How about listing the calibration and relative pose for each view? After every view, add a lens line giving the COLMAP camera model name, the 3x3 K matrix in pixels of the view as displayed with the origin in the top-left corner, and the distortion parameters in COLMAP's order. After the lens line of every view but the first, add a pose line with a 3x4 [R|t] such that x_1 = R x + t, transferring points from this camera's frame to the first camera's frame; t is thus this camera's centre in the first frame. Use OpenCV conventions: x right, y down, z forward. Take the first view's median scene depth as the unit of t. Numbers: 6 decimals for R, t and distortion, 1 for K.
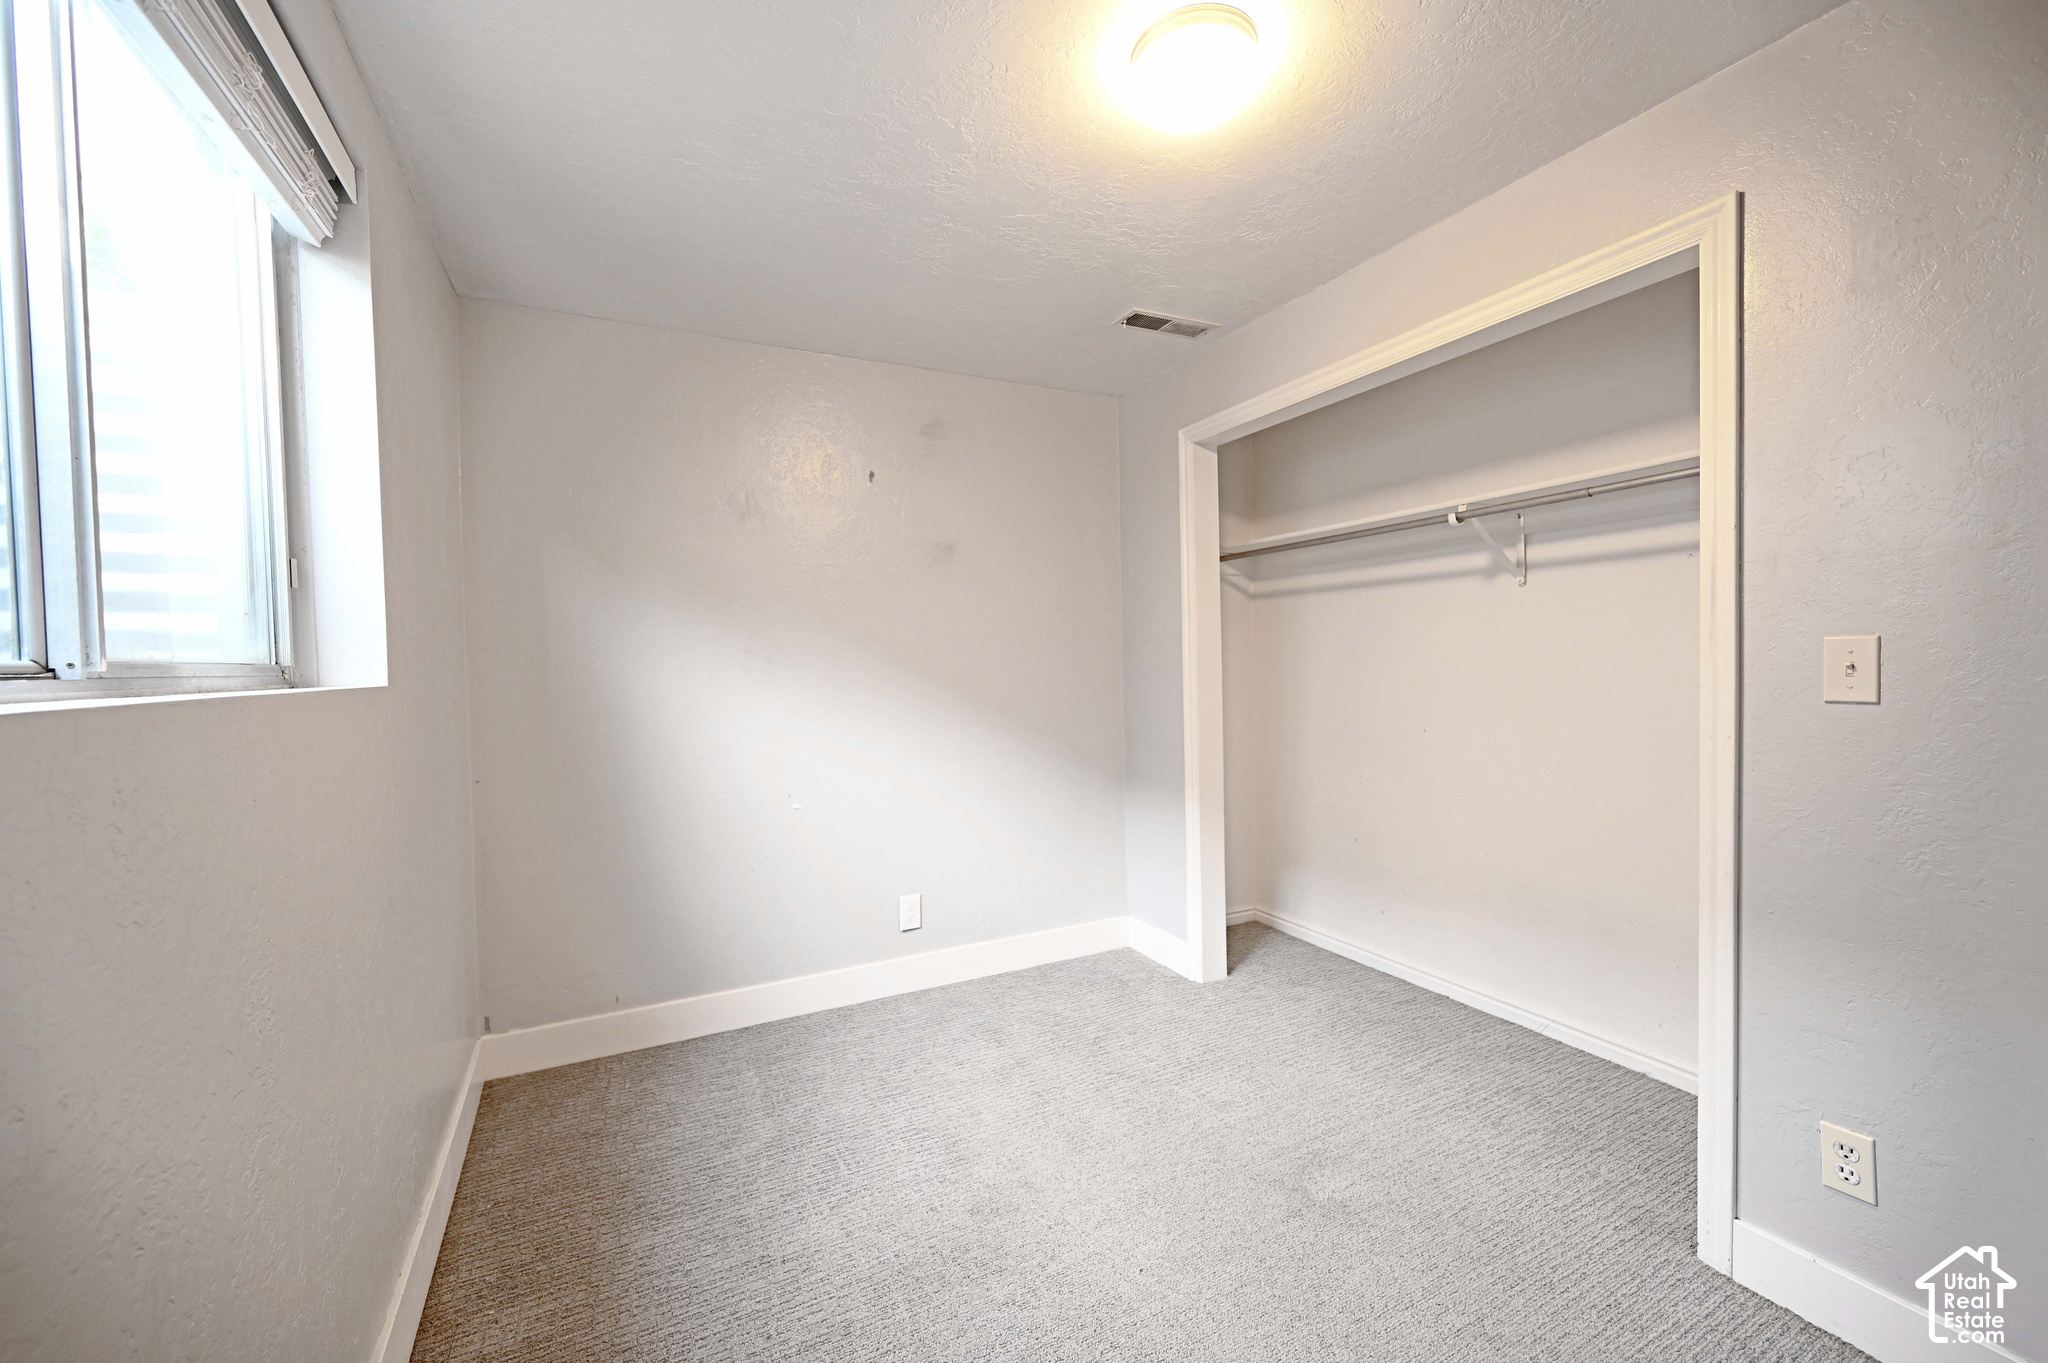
lens RADIAL K [[805.2, 0, 1024.0], [0, 805.2, 681.5], [0, 0, 1]] dist [-0.000043, 0.000238]
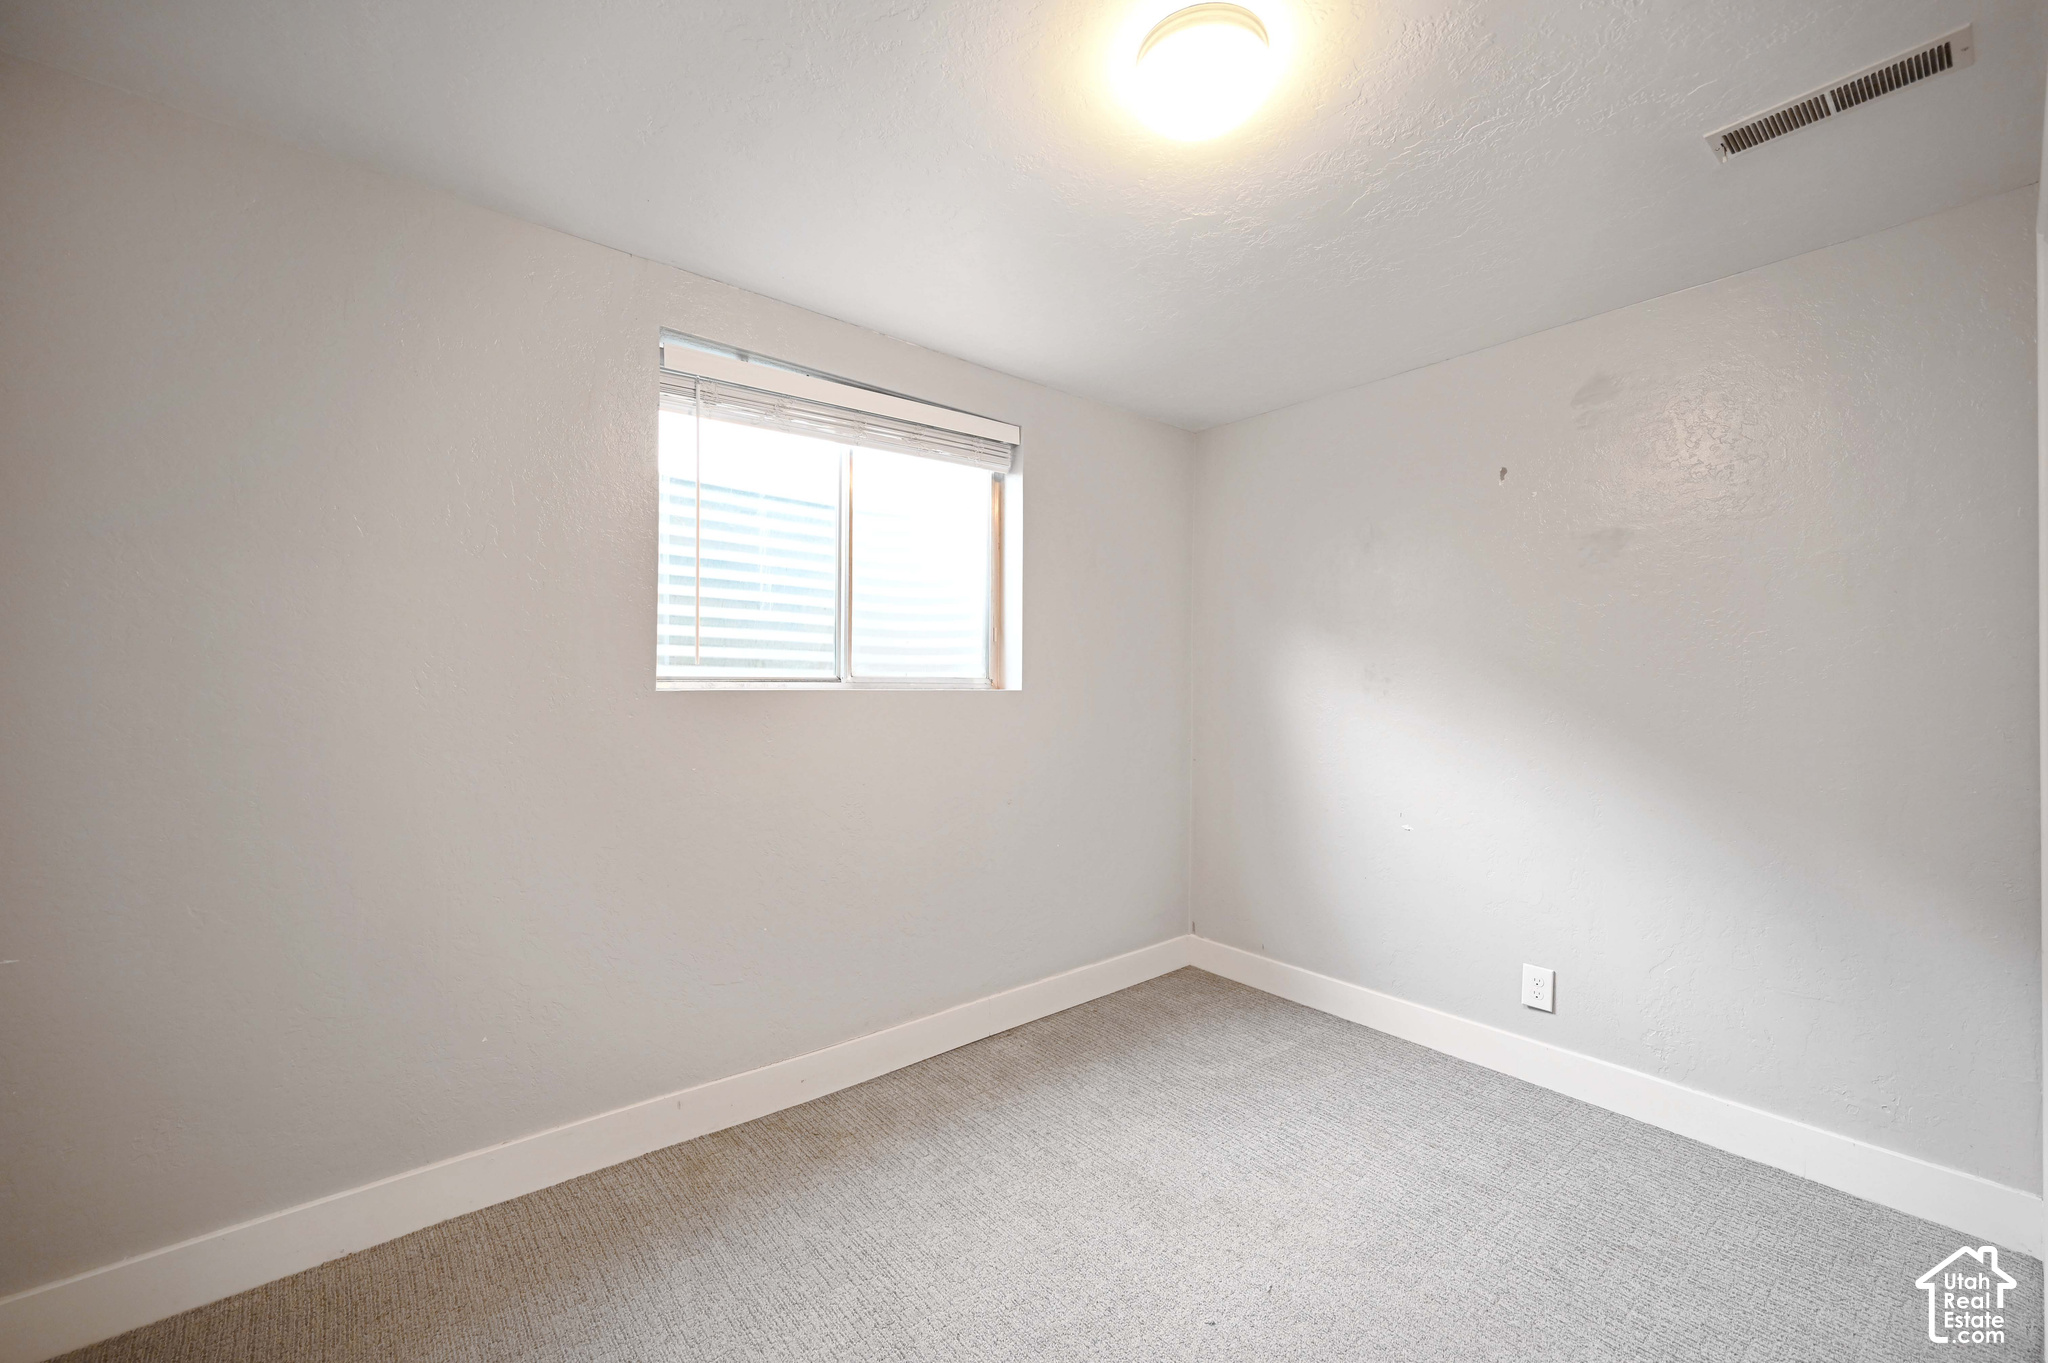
lens RADIAL K [[805.2, 0, 1024.0], [0, 805.2, 681.5], [0, 0, 1]] dist [-0.000043, 0.000238]
pose [[0.217066, 0.016698, -0.976014, 0.645425], [-0.034967, 0.999345, 0.009320, -0.019711], [0.975530, 0.032106, 0.217508, 0.350880]]
